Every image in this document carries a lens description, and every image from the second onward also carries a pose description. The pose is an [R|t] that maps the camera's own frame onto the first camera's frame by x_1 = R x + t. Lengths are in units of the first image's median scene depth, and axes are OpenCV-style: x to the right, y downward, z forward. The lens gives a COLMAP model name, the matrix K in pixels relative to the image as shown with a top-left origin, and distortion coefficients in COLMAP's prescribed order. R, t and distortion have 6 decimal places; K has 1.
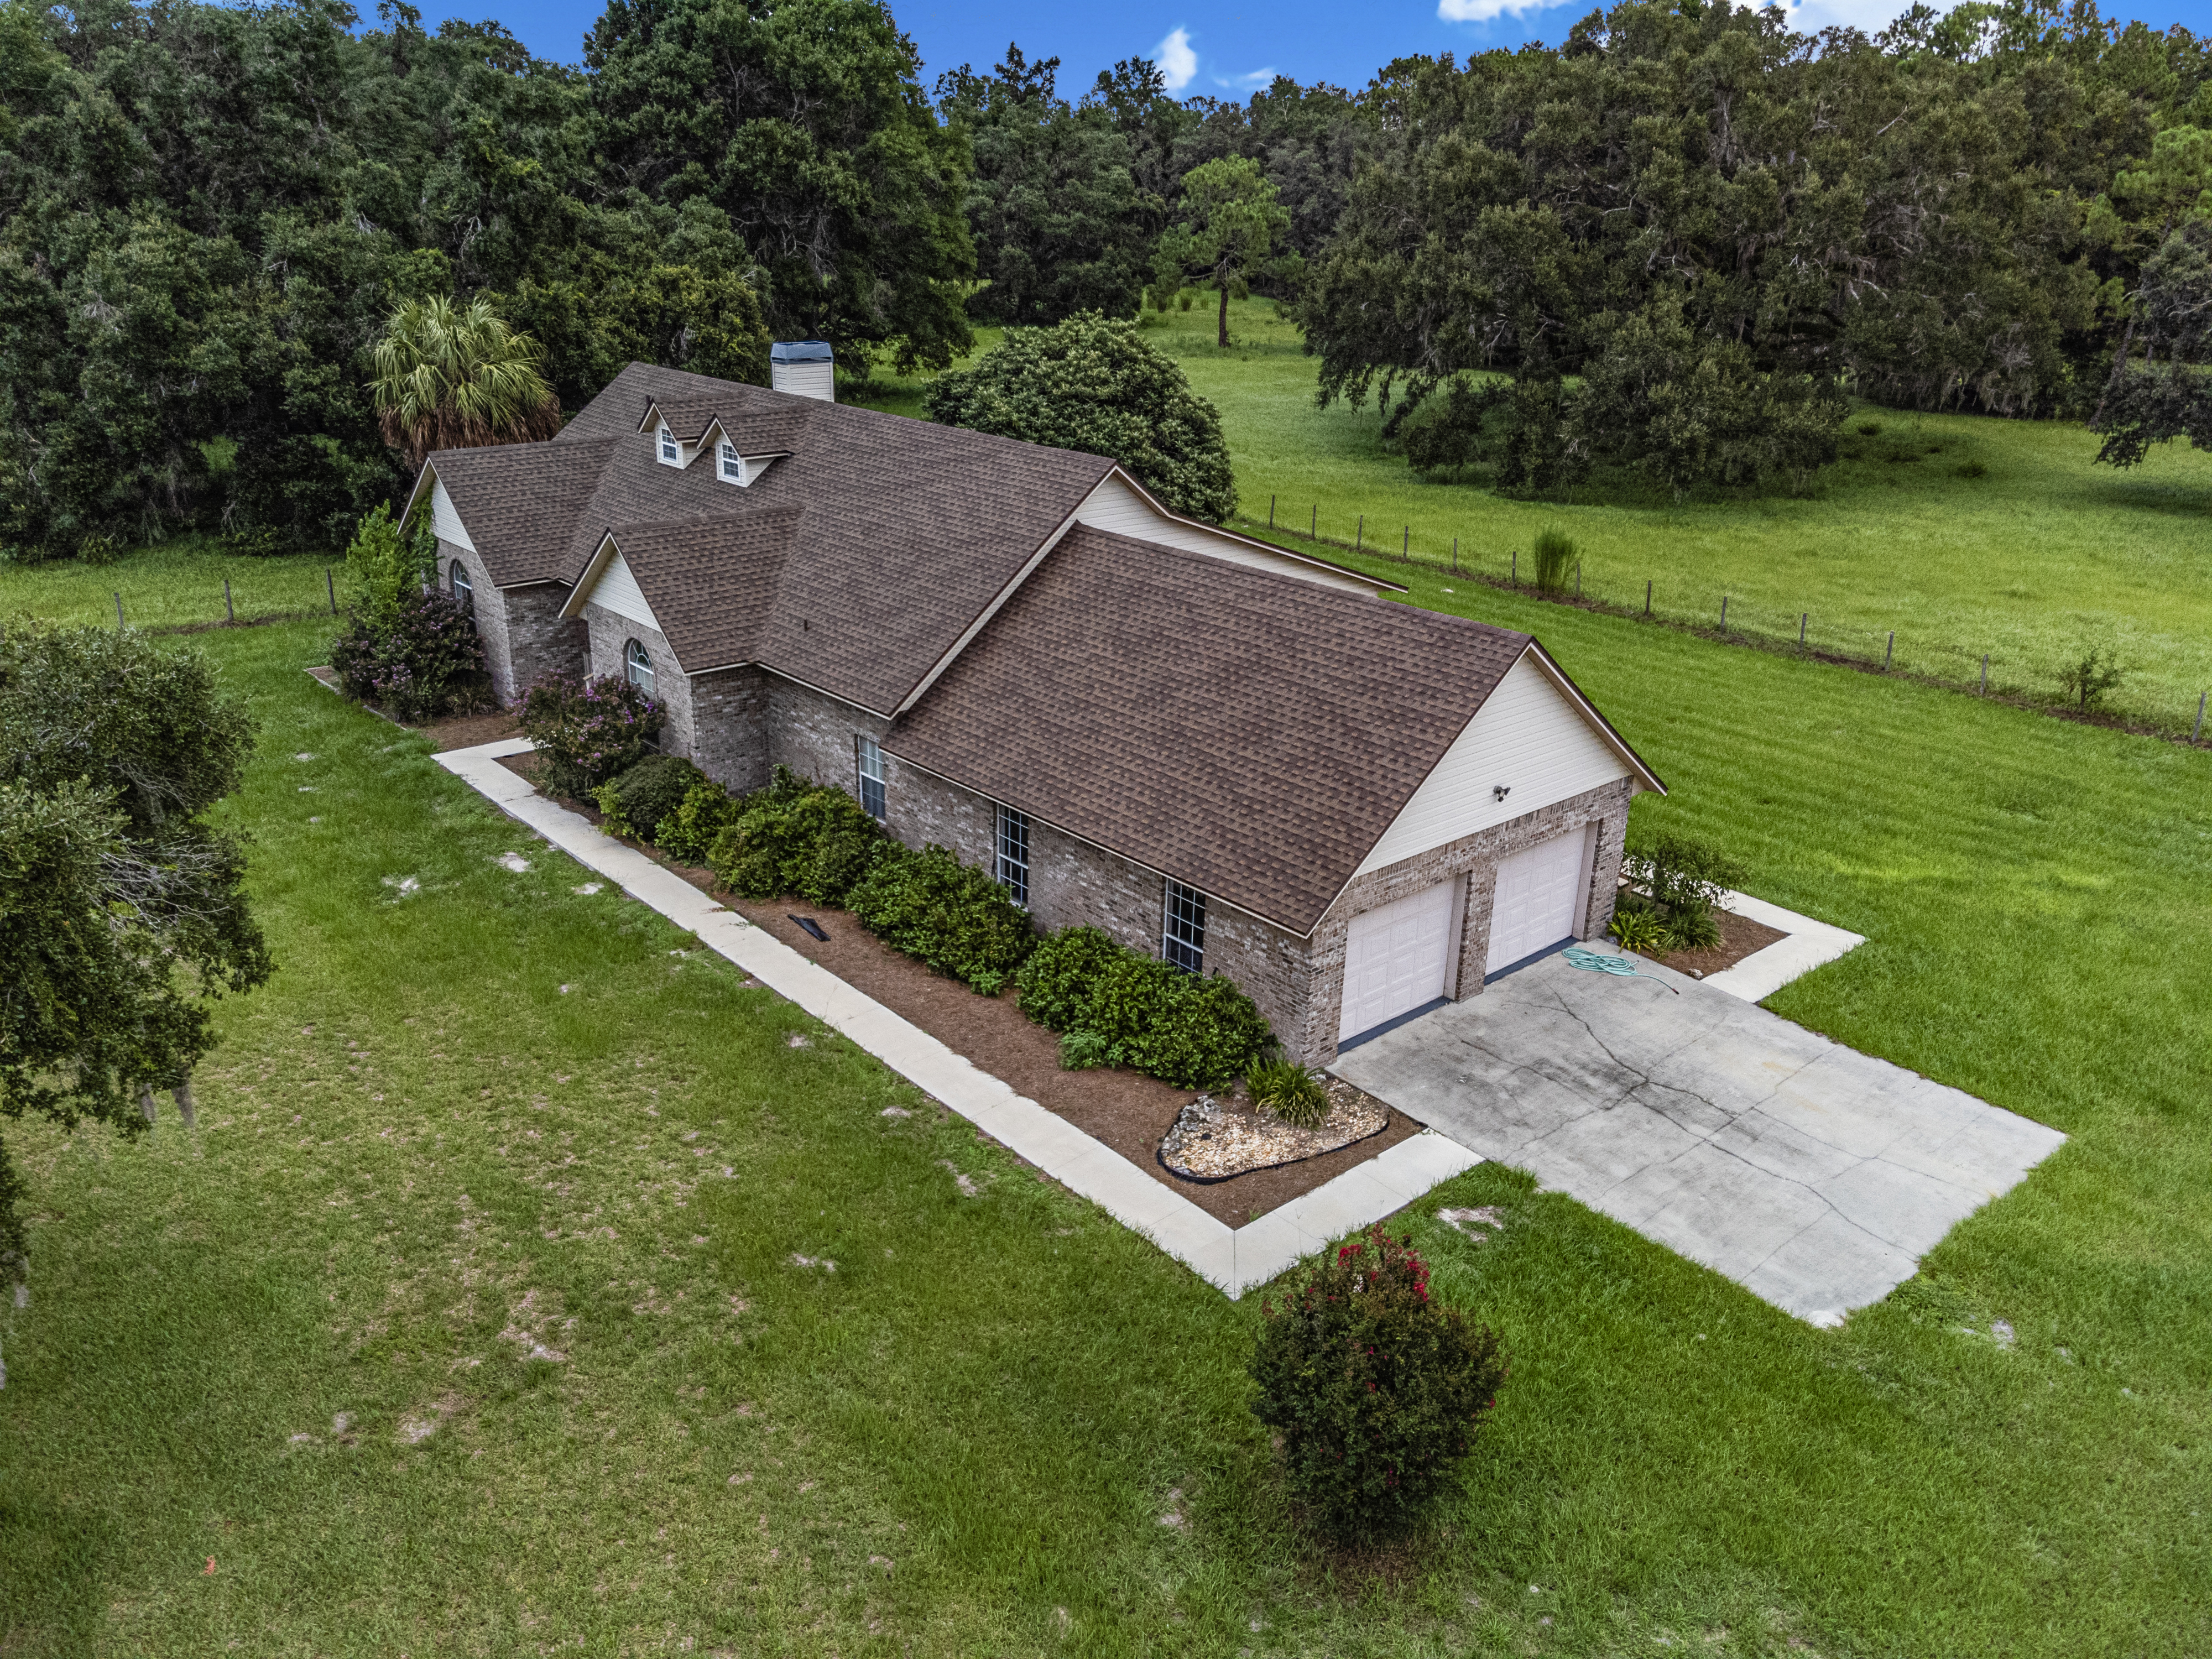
lens RADIAL K [[1676.0, 0, 1133.8], [0, 1676.0, 804.7], [0, 0, 1]] dist [0.089167, -0.136670]
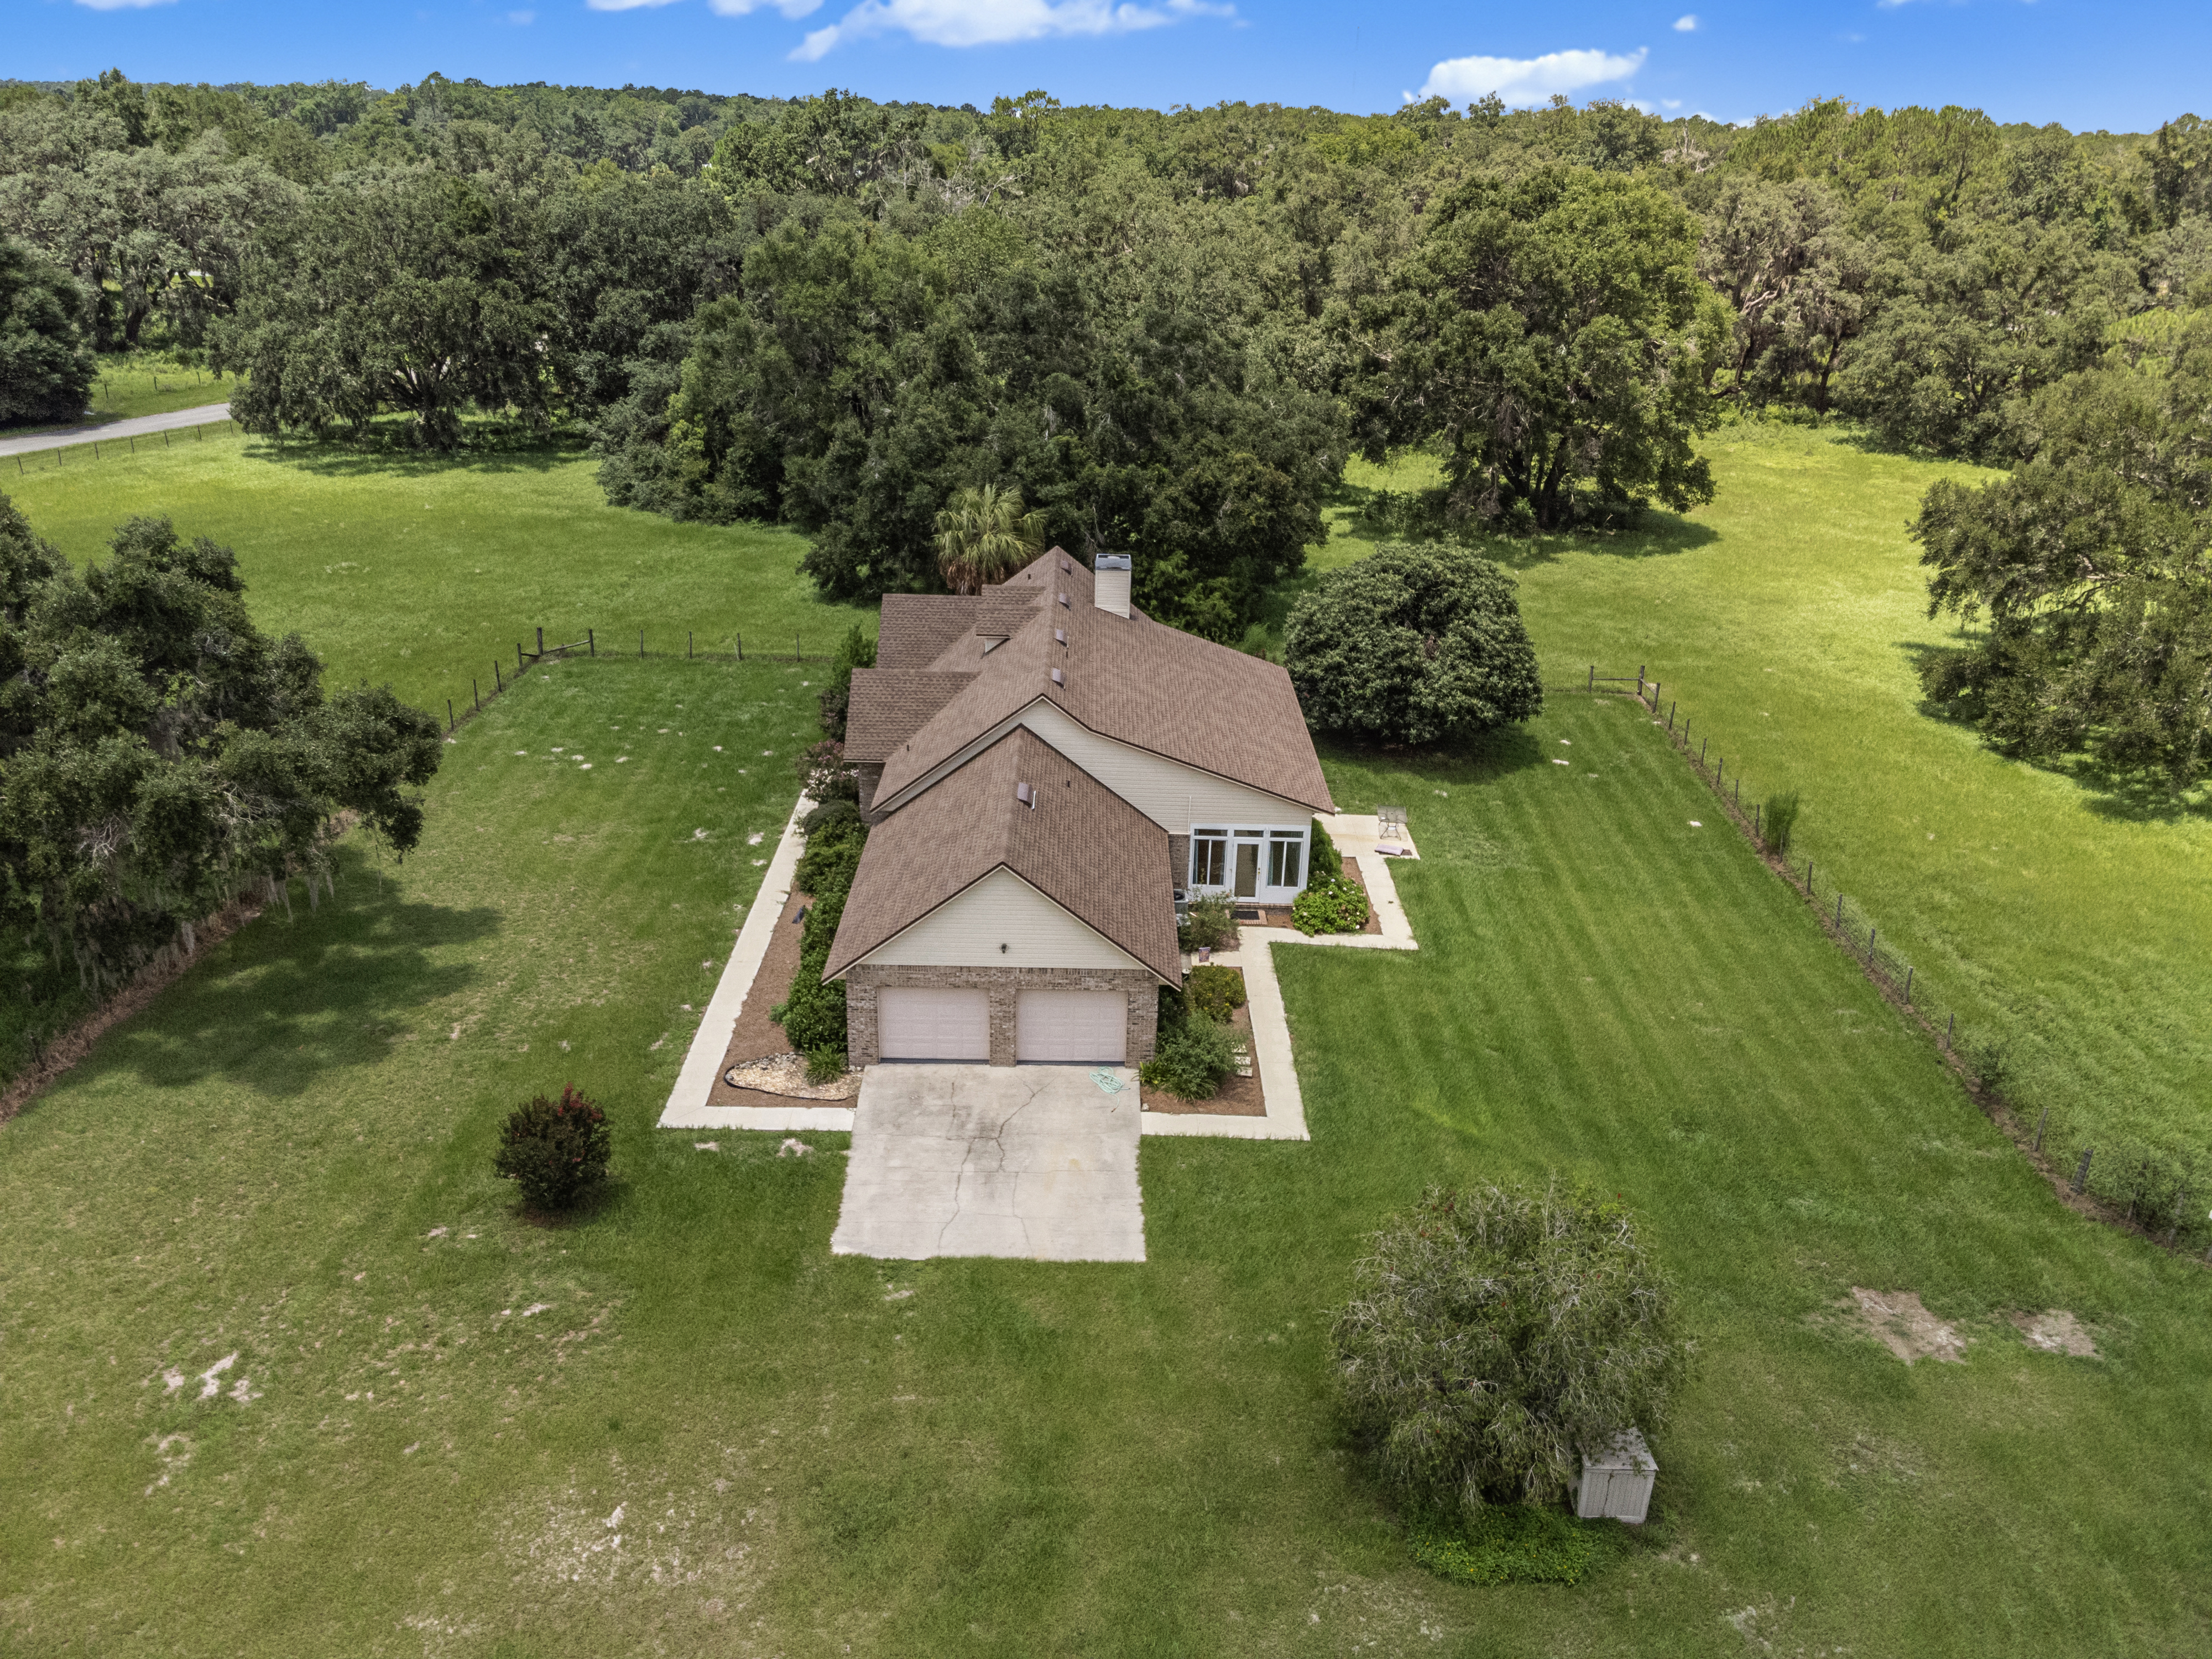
lens RADIAL K [[1660.5, 0, 1128.7], [0, 1660.5, 823.4], [0, 0, 1]] dist [0.009776, 0.036490]
pose [[0.751983, 0.249894, -0.609979, 1.252278], [-0.242966, 0.965280, 0.095924, -0.306192], [0.612772, 0.076071, 0.786590, -0.211937]]
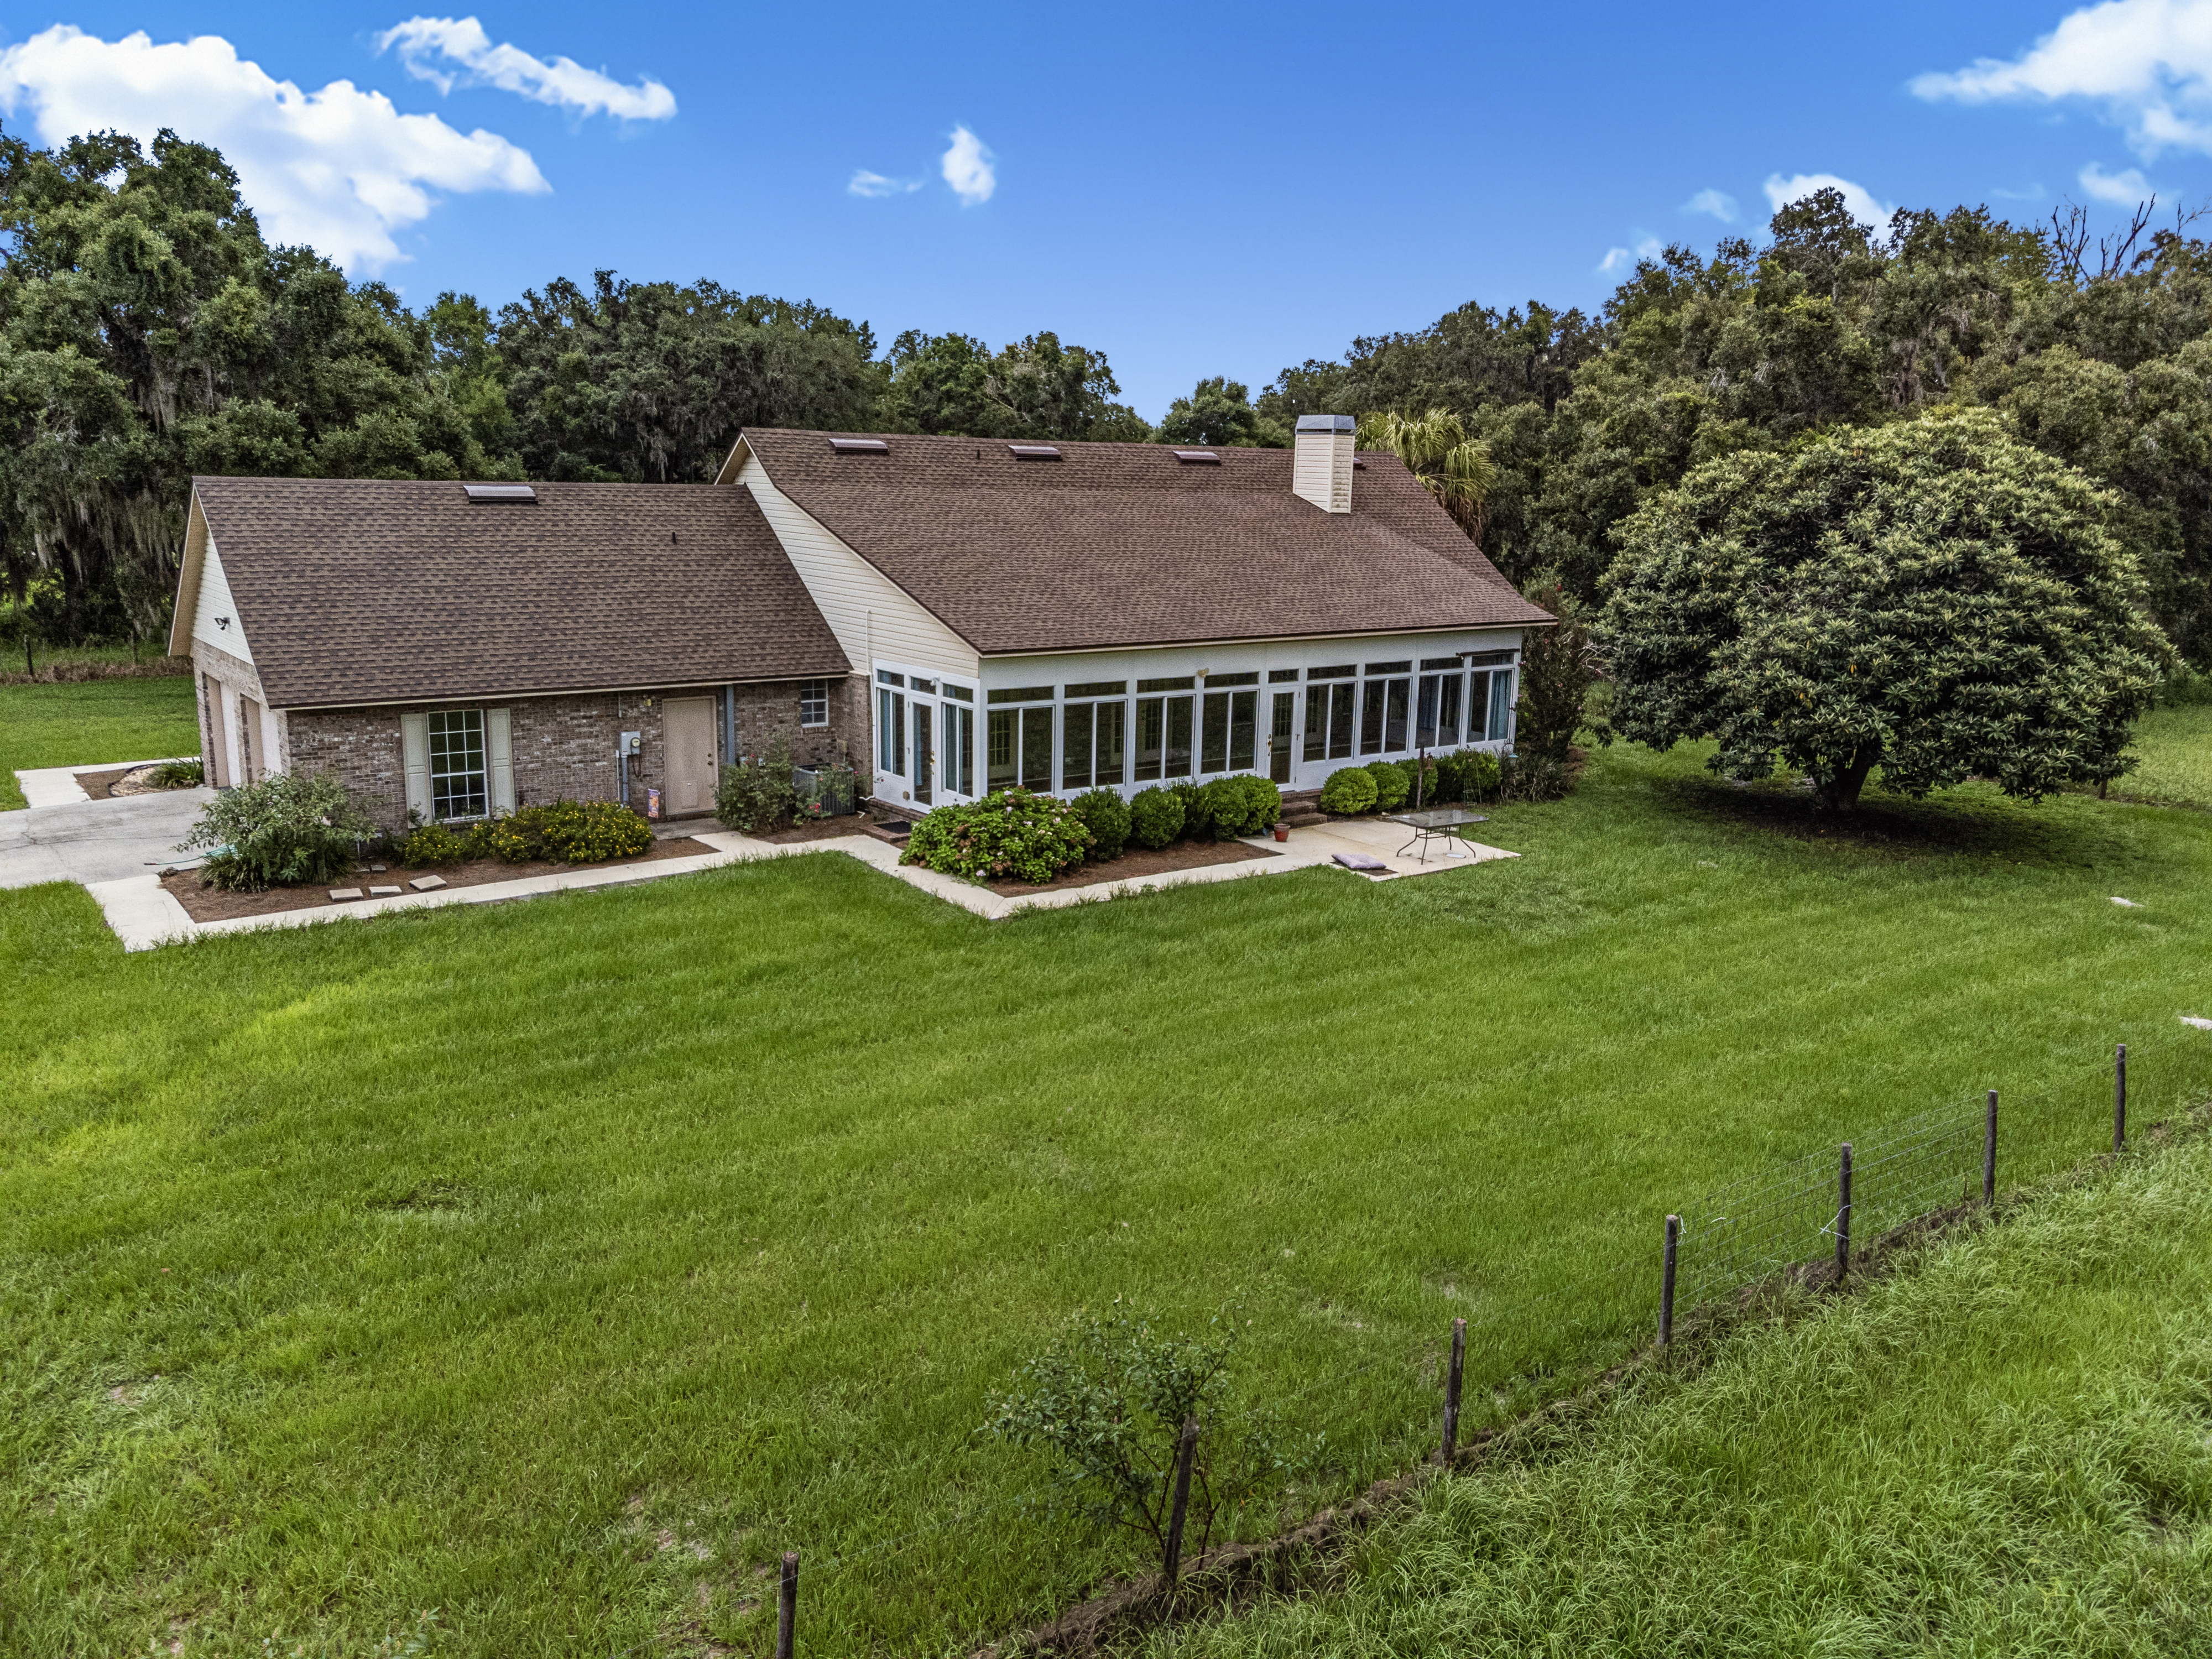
lens RADIAL K [[1660.5, 0, 1128.7], [0, 1660.5, 823.4], [0, 0, 1]] dist [0.009776, 0.036490]
pose [[-0.080255, 0.175523, -0.981199, 1.291643], [-0.372666, 0.907704, 0.192858, -0.327688], [0.924489, 0.381137, -0.007437, 1.606513]]
